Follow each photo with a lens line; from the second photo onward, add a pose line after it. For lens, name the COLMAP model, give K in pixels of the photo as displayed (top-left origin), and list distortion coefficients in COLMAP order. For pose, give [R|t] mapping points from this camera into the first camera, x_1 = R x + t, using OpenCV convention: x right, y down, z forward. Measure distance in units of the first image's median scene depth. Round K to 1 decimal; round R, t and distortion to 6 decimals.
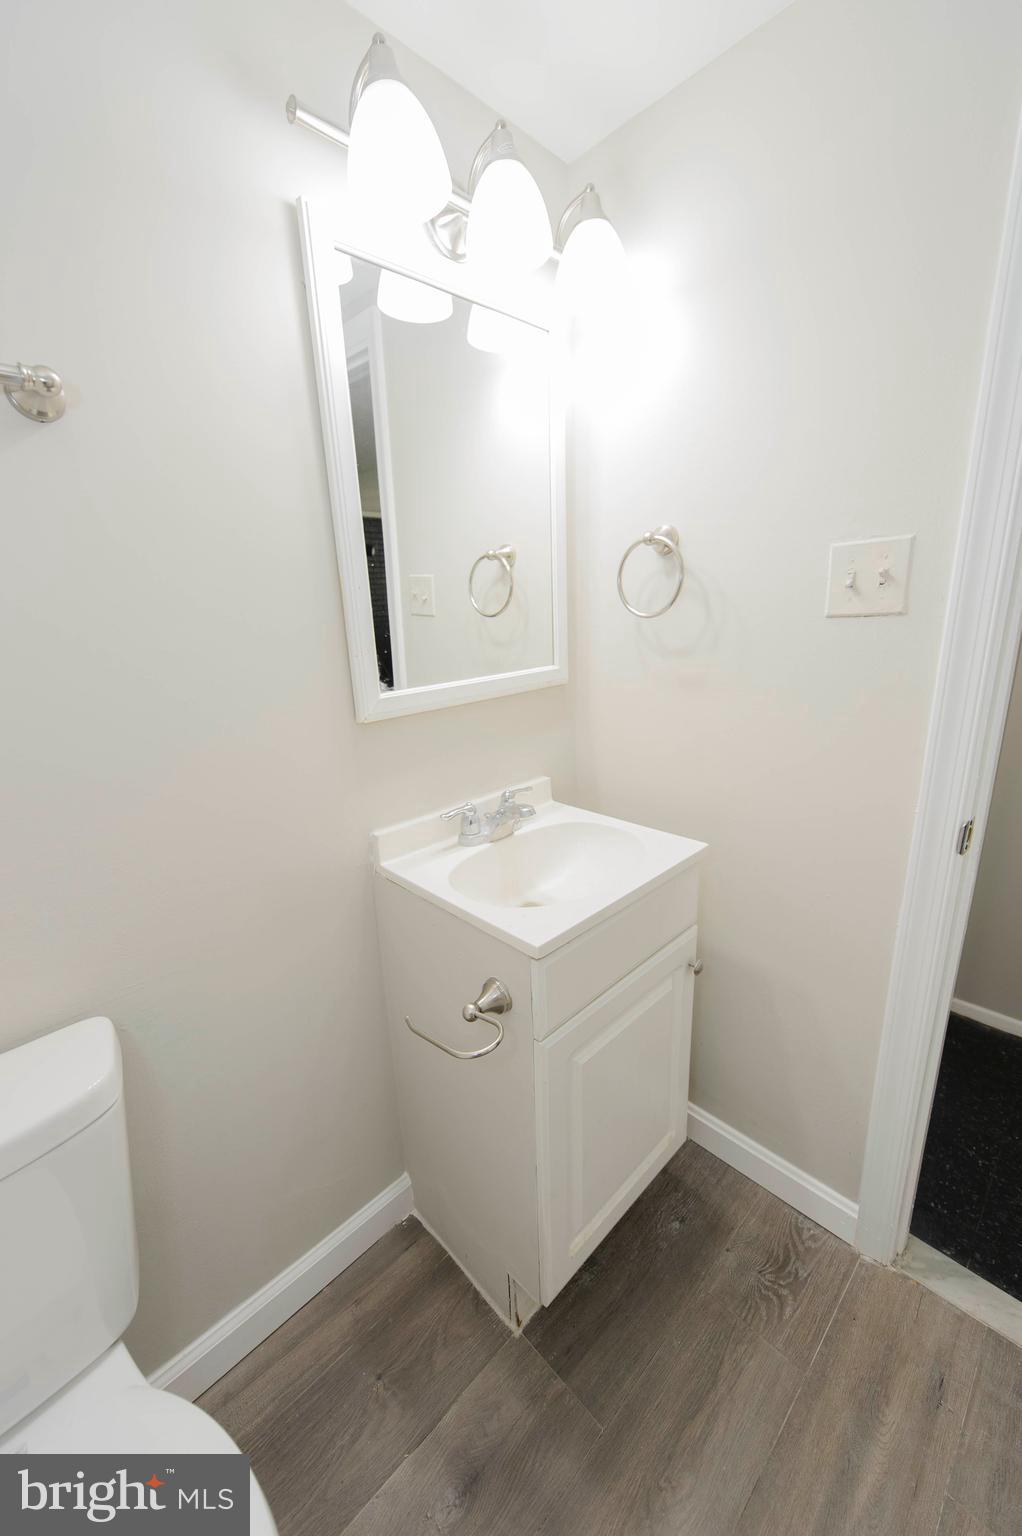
lens RADIAL K [[598.8, 0, 510.8], [0, 598.8, 767.7], [0, 0, 1]] dist [0.009806, -0.001935]
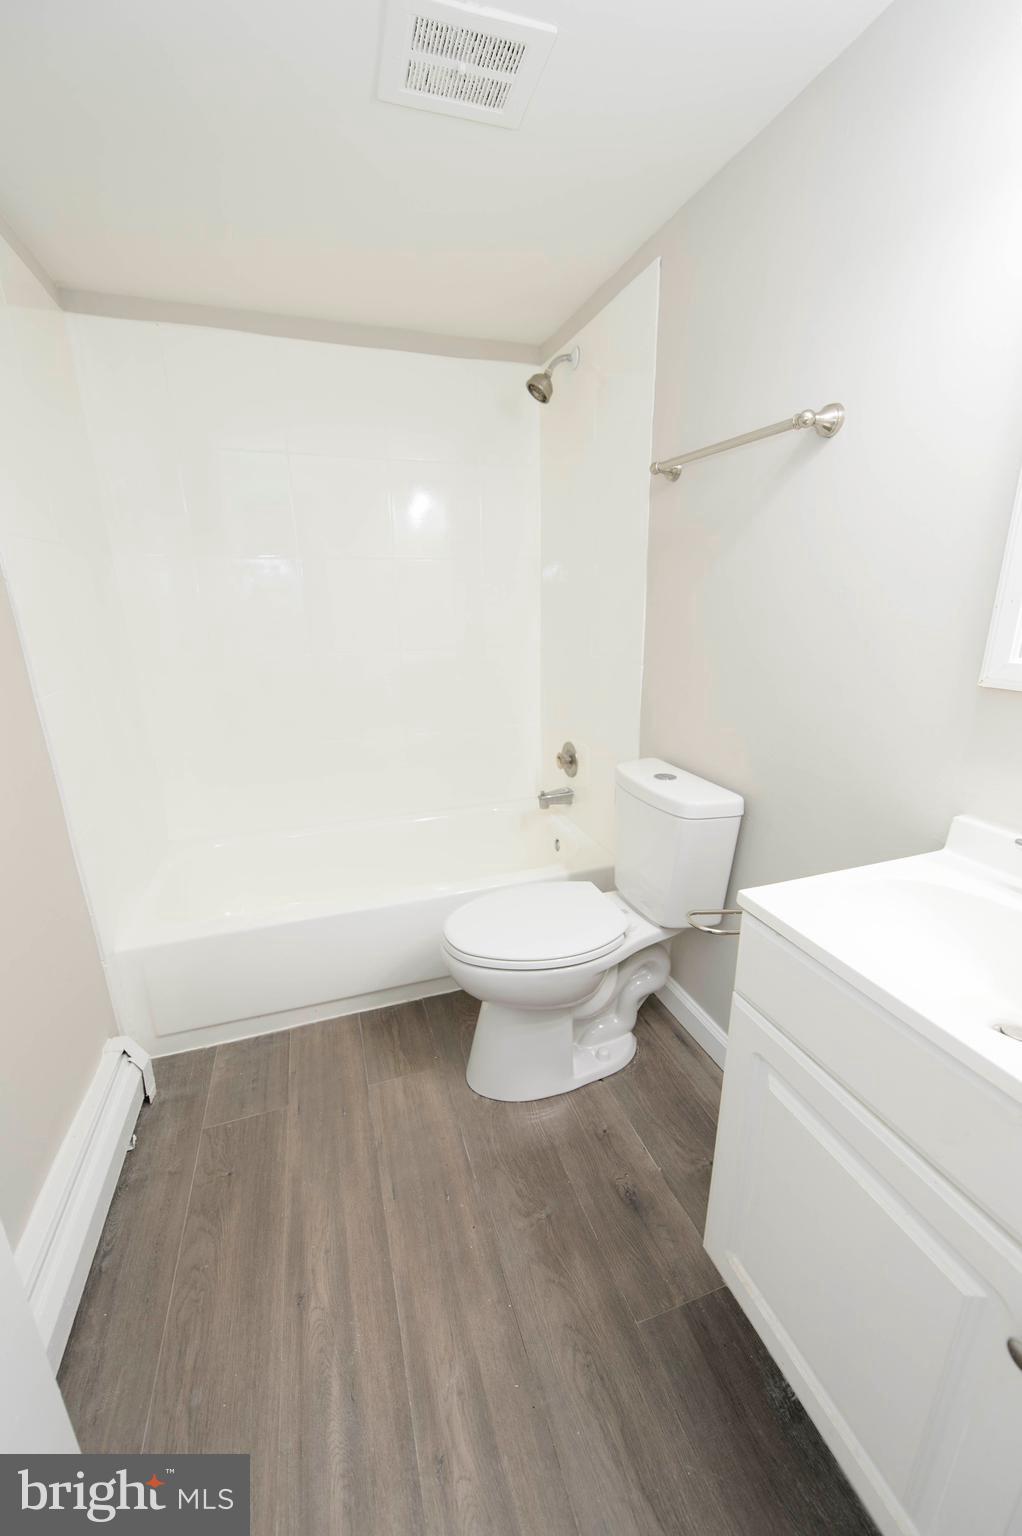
lens RADIAL K [[598.8, 0, 511.9], [0, 598.8, 772.7], [0, 0, 1]] dist [0.009806, -0.001935]
pose [[-0.417566, 0.307293, -0.855108, 0.852393], [-0.215104, 0.880899, 0.421601, -0.186949], [0.882819, 0.359984, -0.301733, 0.753375]]
